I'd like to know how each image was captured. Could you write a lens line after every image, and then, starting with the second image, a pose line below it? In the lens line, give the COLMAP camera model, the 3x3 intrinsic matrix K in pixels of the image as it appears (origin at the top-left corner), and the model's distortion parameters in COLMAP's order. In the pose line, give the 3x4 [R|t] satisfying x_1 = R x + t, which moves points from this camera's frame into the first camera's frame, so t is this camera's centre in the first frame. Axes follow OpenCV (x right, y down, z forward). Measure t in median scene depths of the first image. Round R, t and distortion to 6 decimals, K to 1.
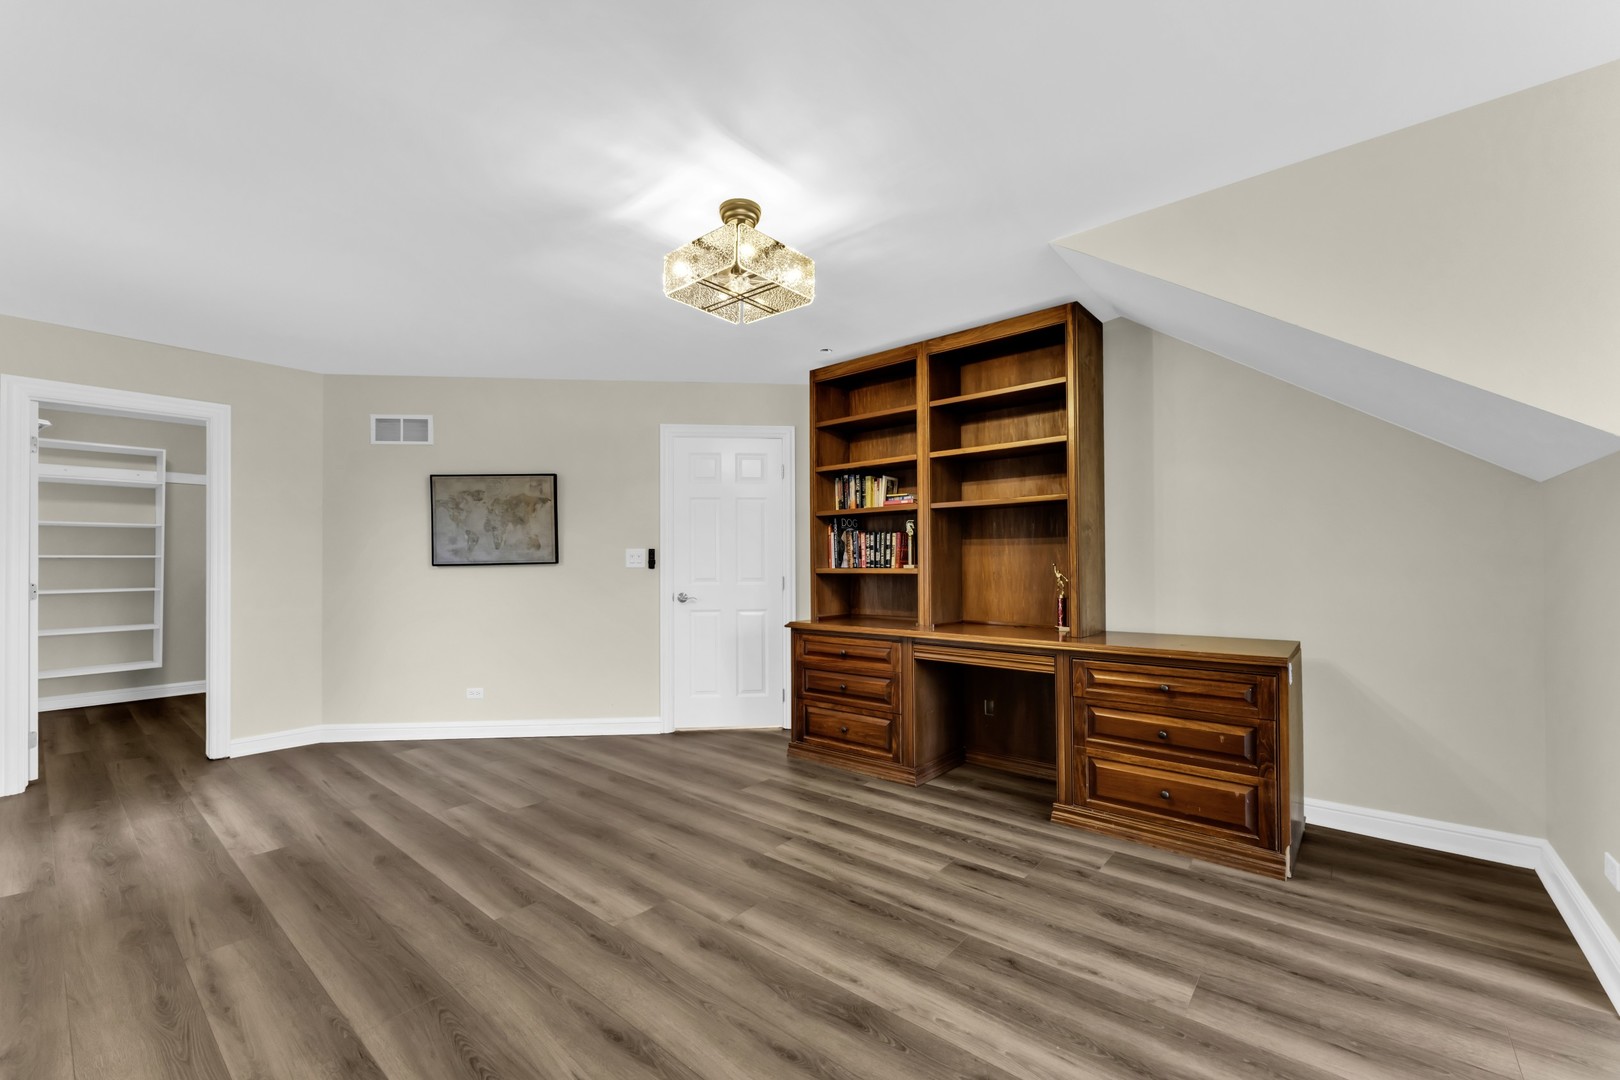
lens RADIAL K [[655.0, 0, 808.1], [0, 655.0, 563.7], [0, 0, 1]] dist [0.000208, 0.000041]
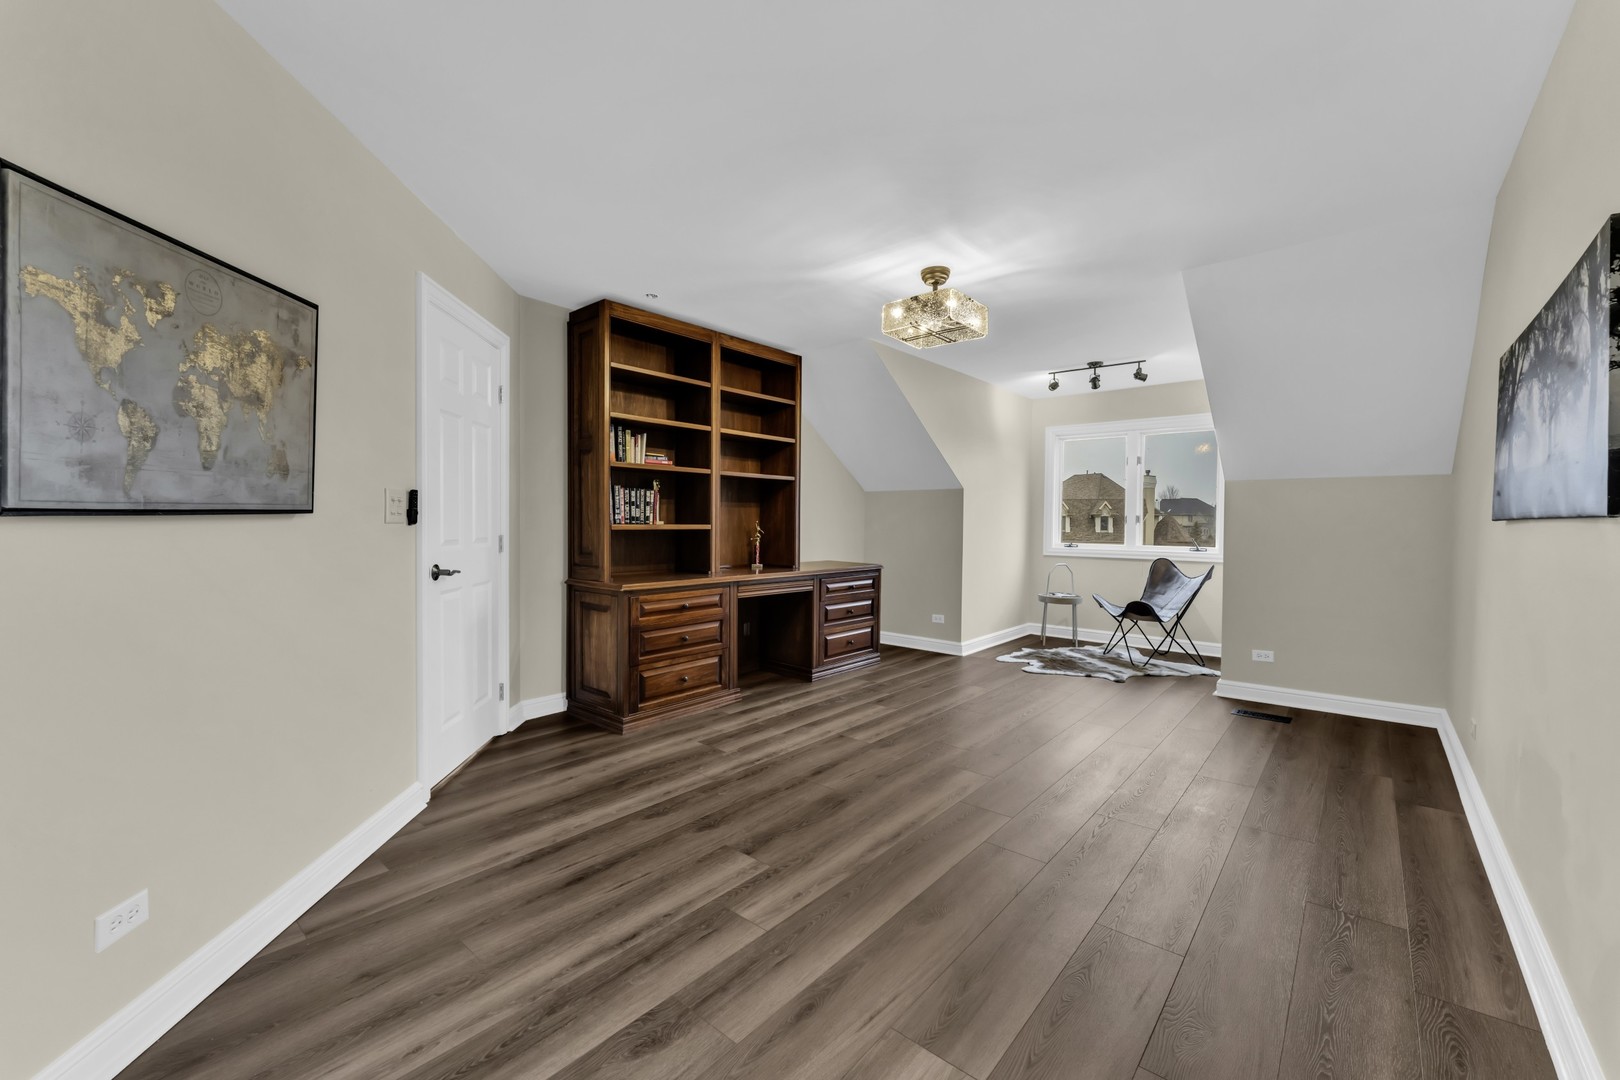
lens RADIAL K [[646.0, 0, 803.8], [0, 646.0, 540.6], [0, 0, 1]] dist [-0.000325, 0.000062]
pose [[0.020323, -0.024692, 0.999488, -0.984369], [-0.007299, 0.999665, 0.024845, 0.005920], [-0.999767, -0.007800, 0.020136, 0.810355]]
